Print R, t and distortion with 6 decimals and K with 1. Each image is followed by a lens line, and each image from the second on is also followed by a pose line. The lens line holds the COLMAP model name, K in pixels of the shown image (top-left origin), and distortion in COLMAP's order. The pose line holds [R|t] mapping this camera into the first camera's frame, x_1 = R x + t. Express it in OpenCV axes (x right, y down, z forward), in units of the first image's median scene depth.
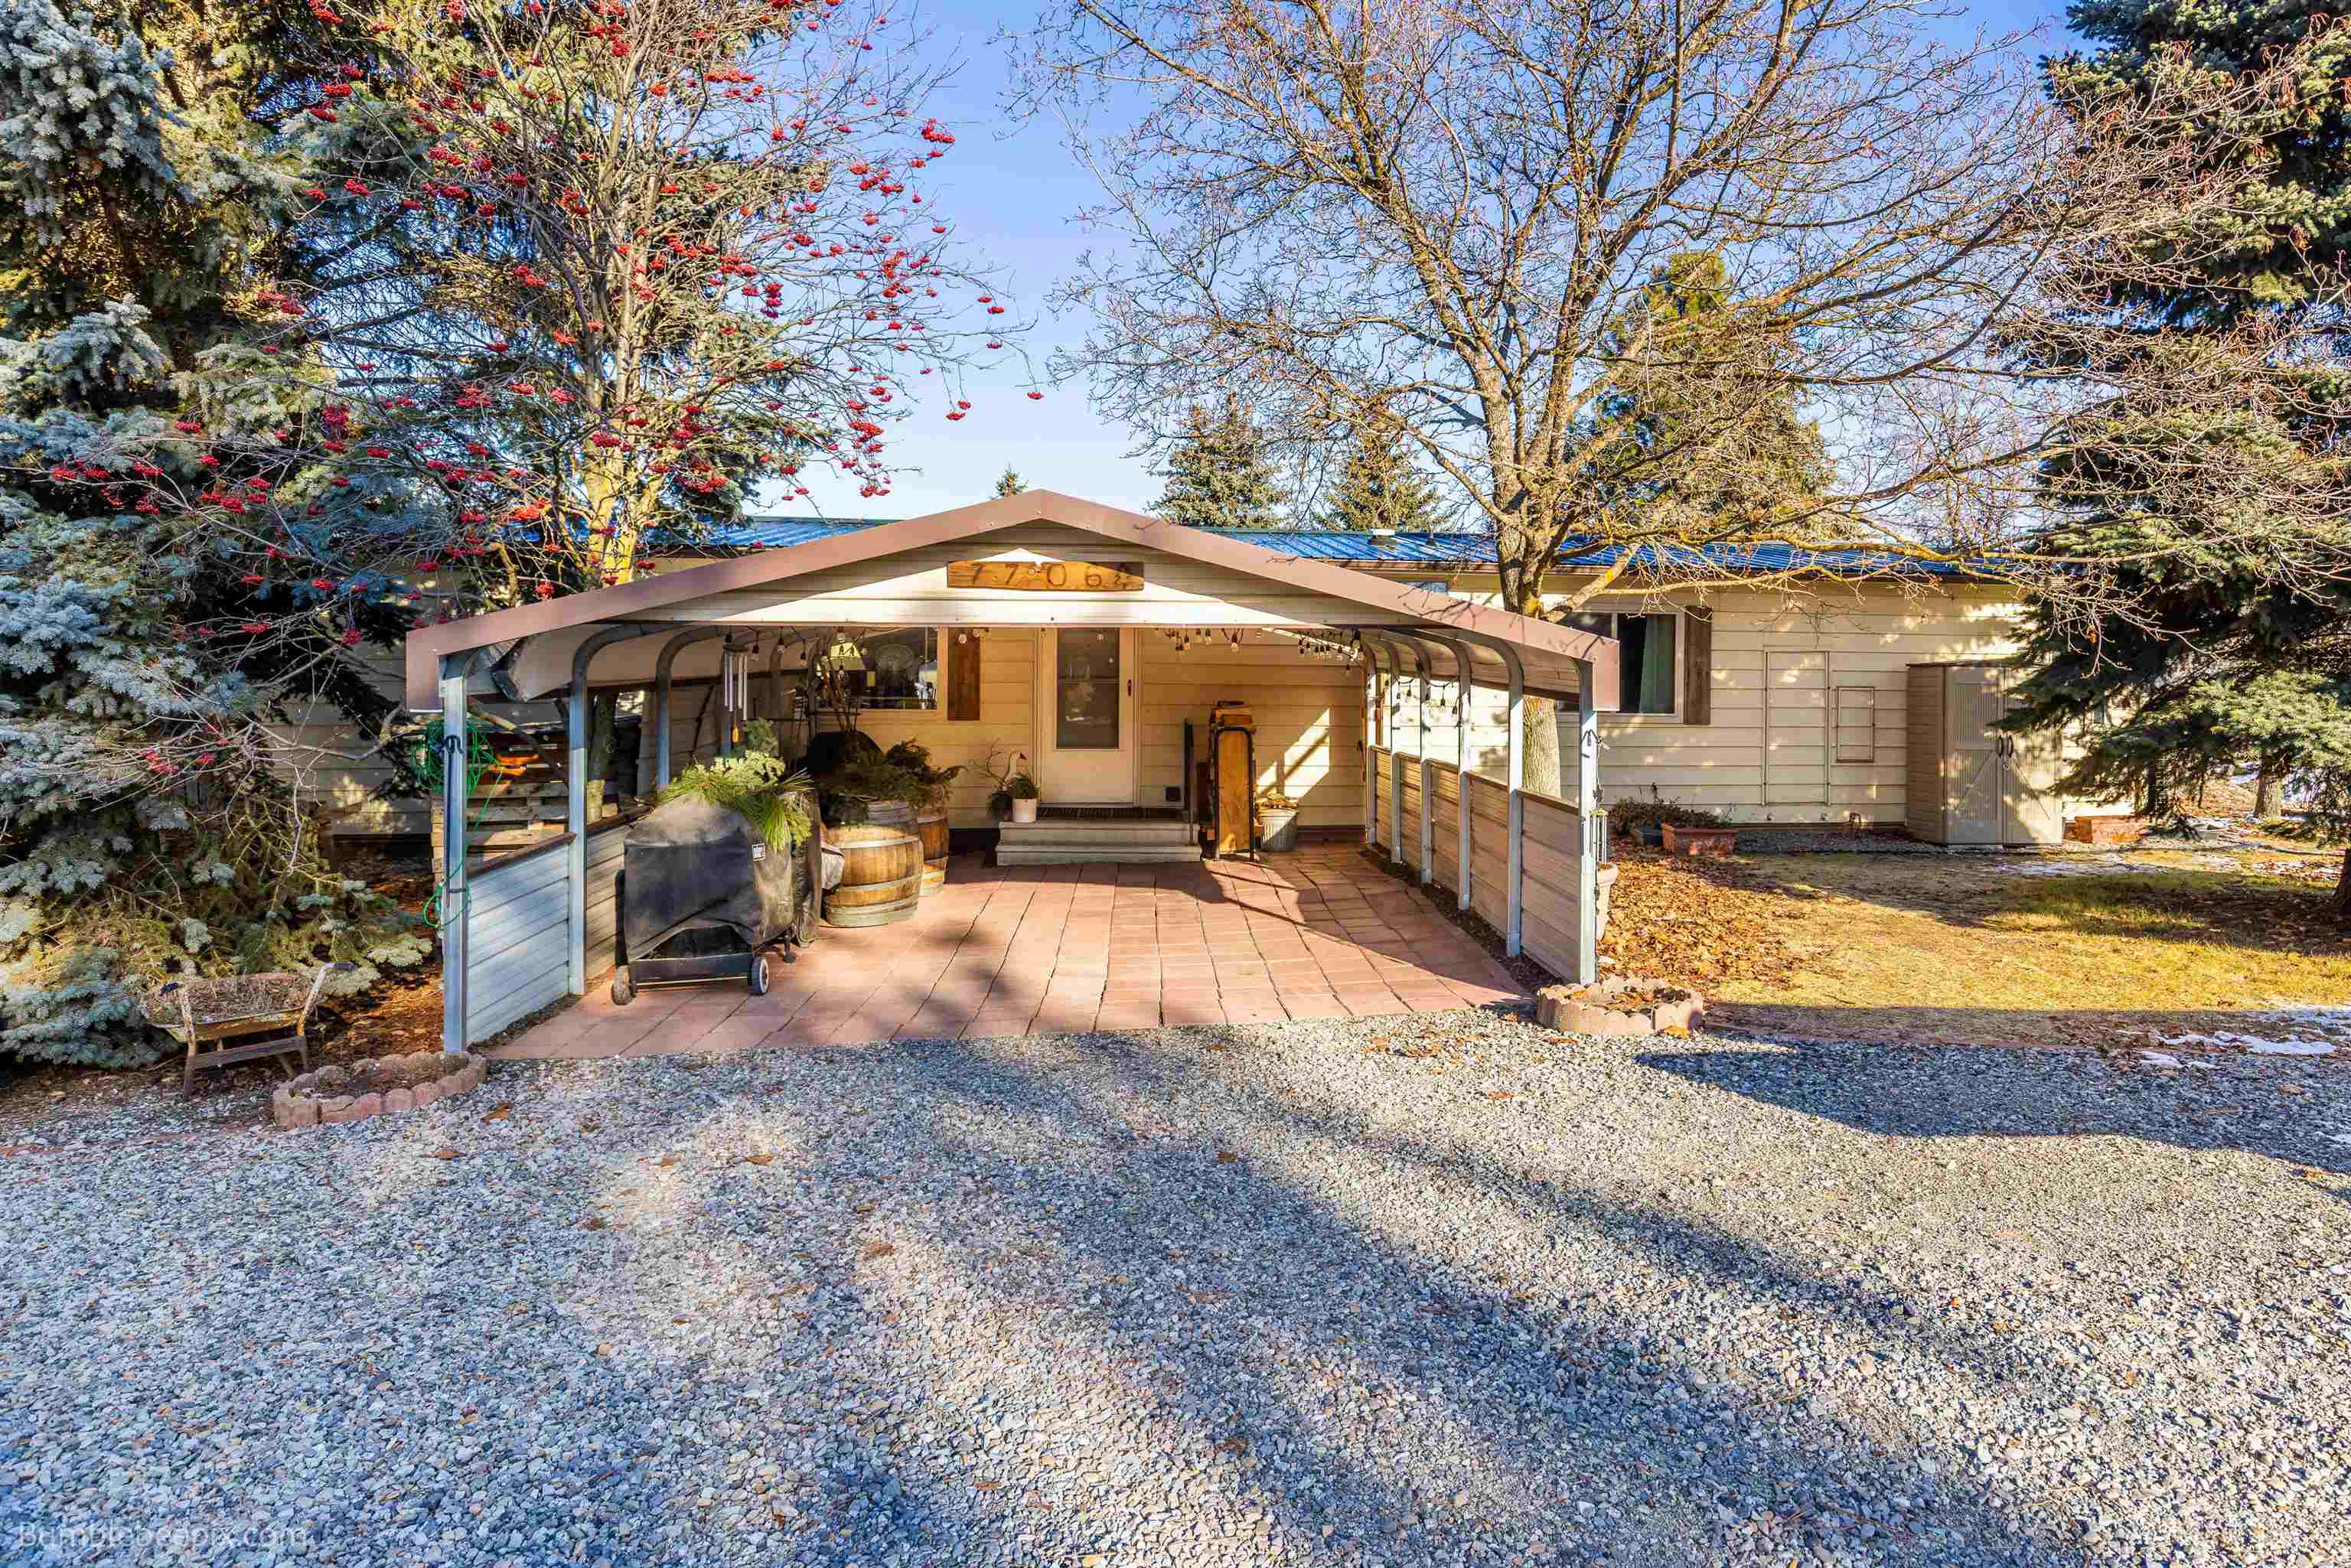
lens RADIAL K [[2064.3, 0, 1174.8], [0, 2064.3, 781.3], [0, 0, 1]] dist [0.003667, -0.000288]
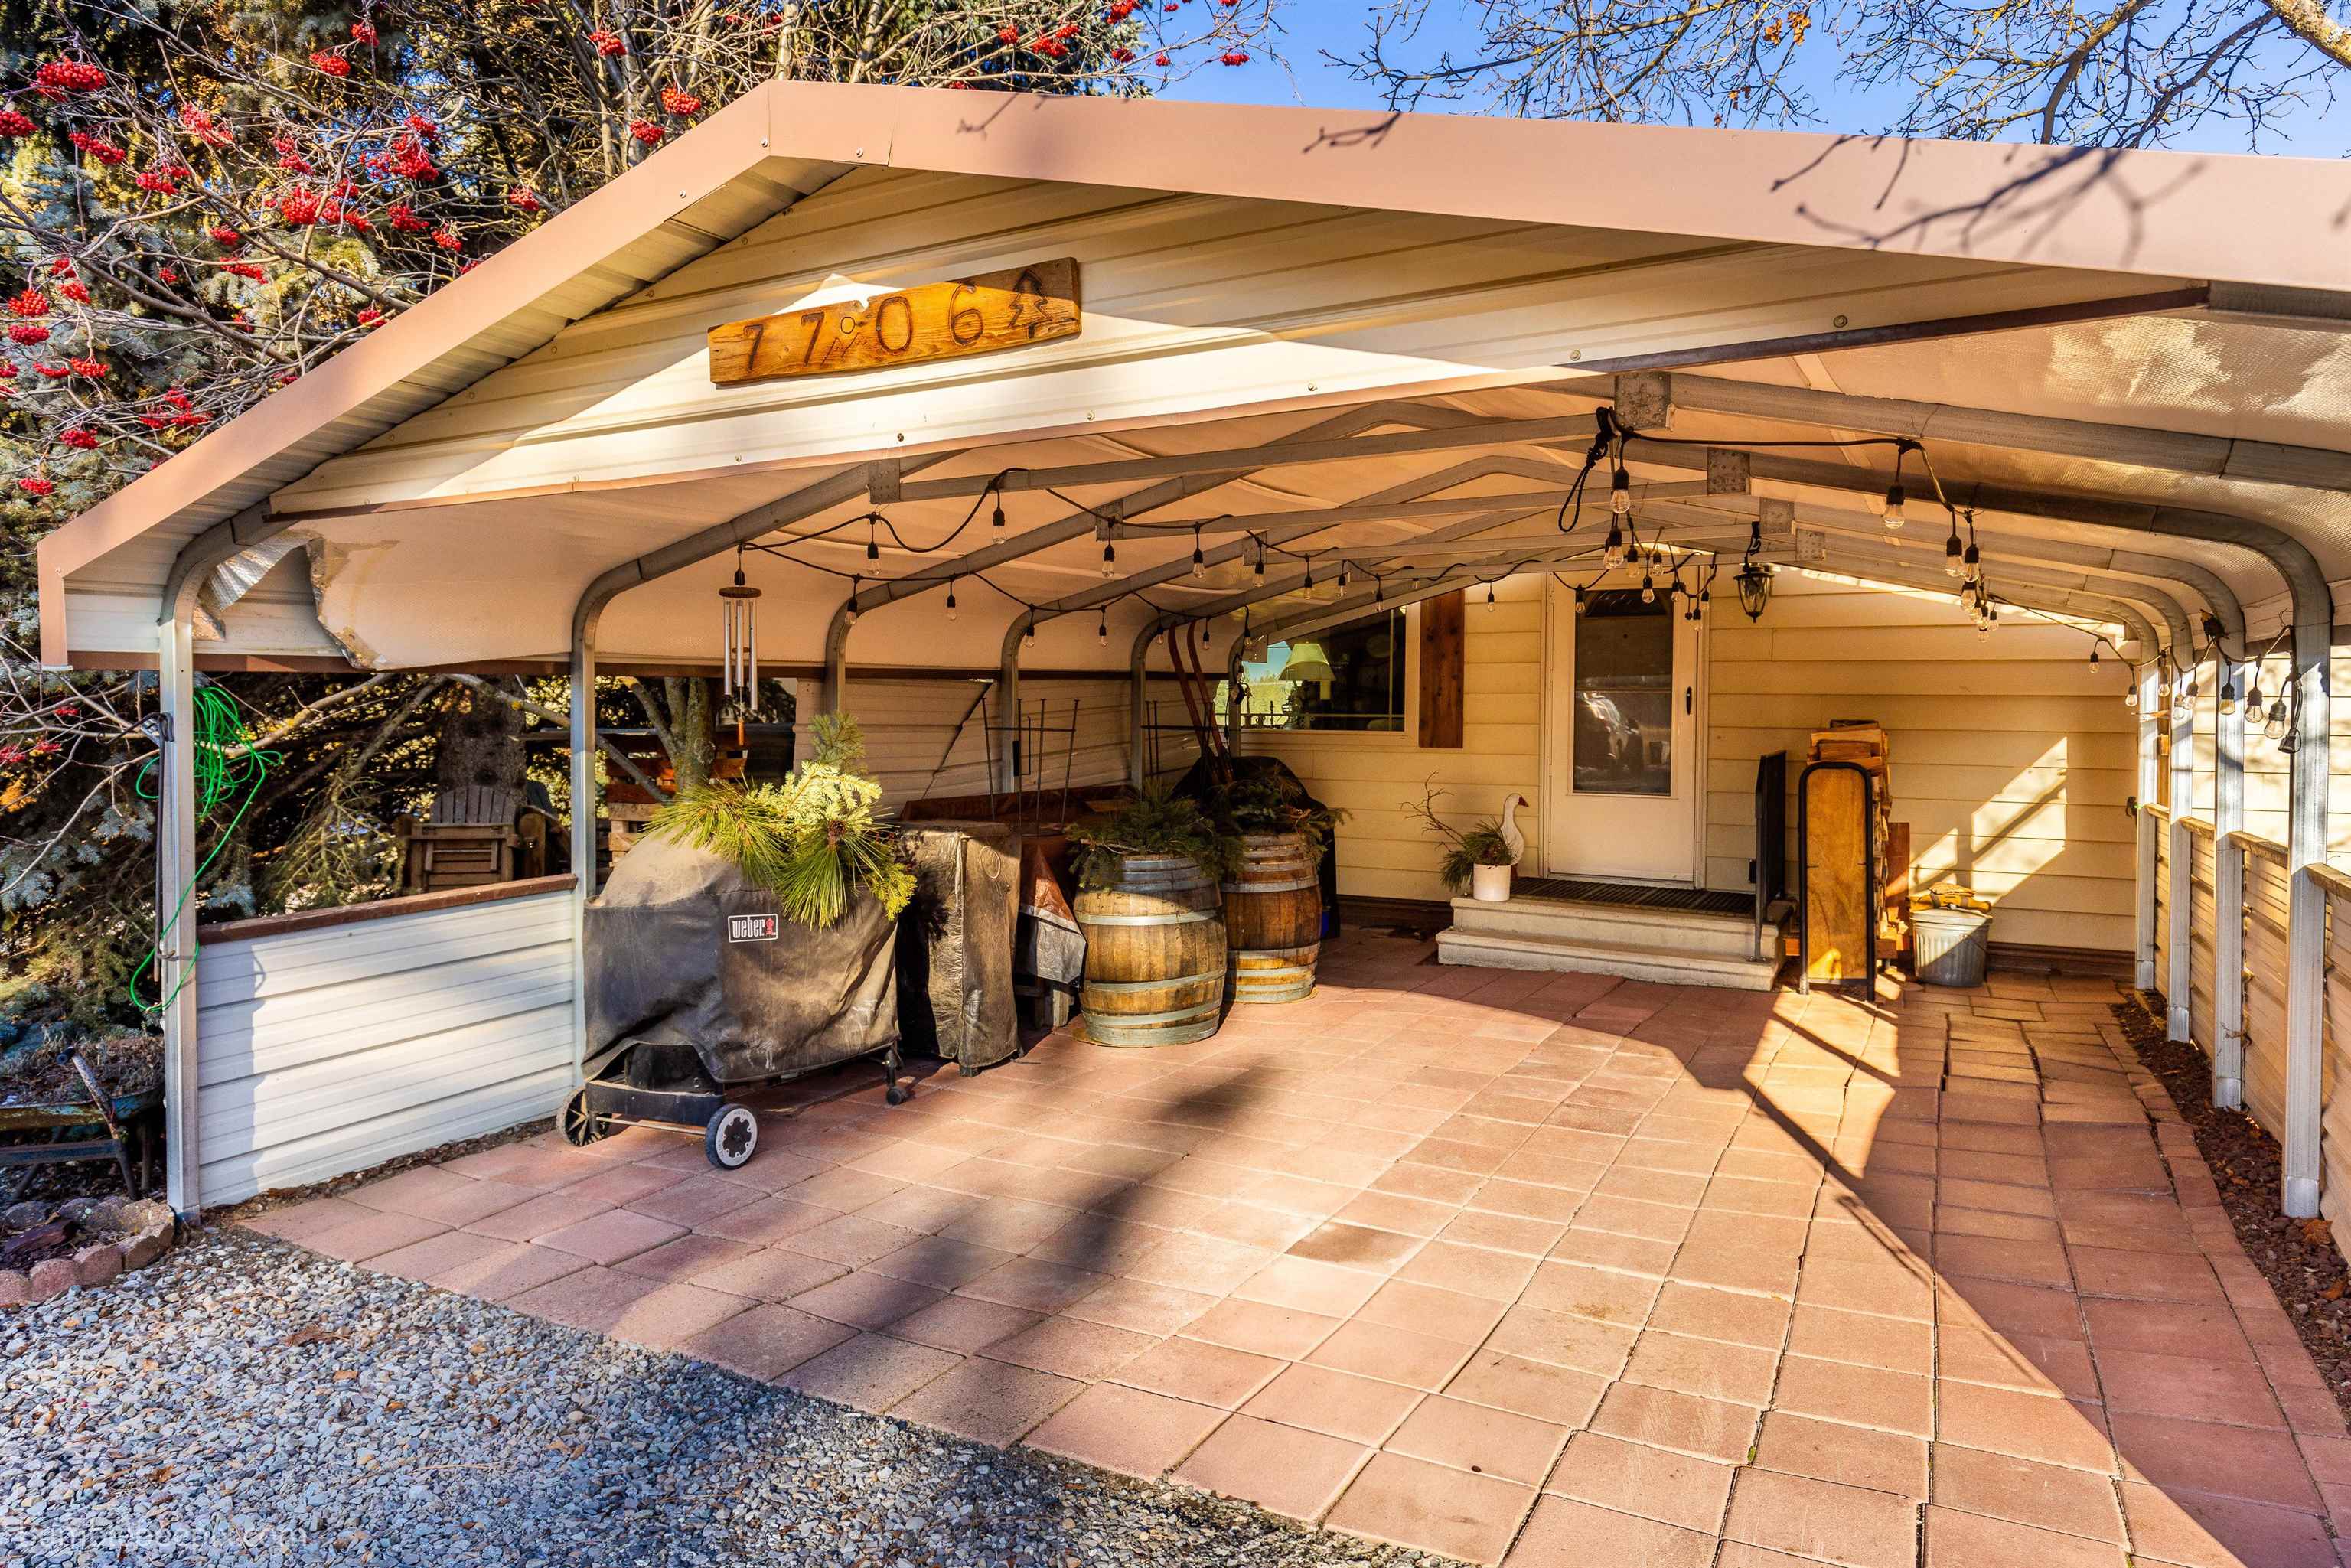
lens RADIAL K [[1399.4, 0, 1177.4], [0, 1399.4, 778.3], [0, 0, 1]] dist [0.002758, -0.001312]
pose [[0.808823, 0.026202, -0.587469, 0.108137], [-0.046826, 0.998704, -0.019927, -0.005623], [0.586185, 0.043626, 0.809002, 0.579304]]
